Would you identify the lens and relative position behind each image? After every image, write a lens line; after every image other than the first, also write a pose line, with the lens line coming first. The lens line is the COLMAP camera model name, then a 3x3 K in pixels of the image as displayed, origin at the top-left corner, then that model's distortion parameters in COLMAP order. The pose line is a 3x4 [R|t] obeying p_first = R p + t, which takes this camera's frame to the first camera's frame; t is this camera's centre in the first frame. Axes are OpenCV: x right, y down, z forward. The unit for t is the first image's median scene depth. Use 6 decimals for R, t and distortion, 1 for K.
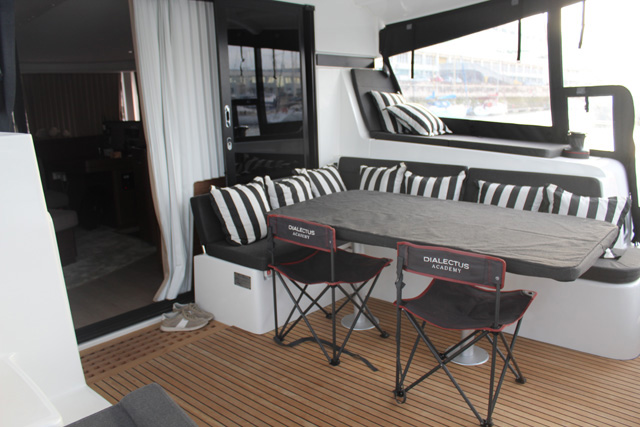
lens RADIAL K [[534.0, 0, 327.9], [0, 534.0, 203.7], [0, 0, 1]] dist [-0.176983, 0.193011]
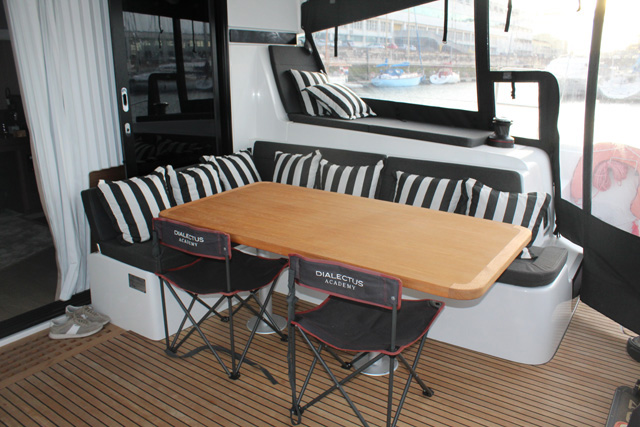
lens RADIAL K [[534.0, 0, 327.9], [0, 534.0, 203.7], [0, 0, 1]] dist [-0.176983, 0.193011]
pose [[0.995261, -0.003279, 0.097182, 0.074140], [-0.002654, 0.998143, 0.060856, -0.044571], [-0.097201, -0.060825, 0.993404, 0.069971]]
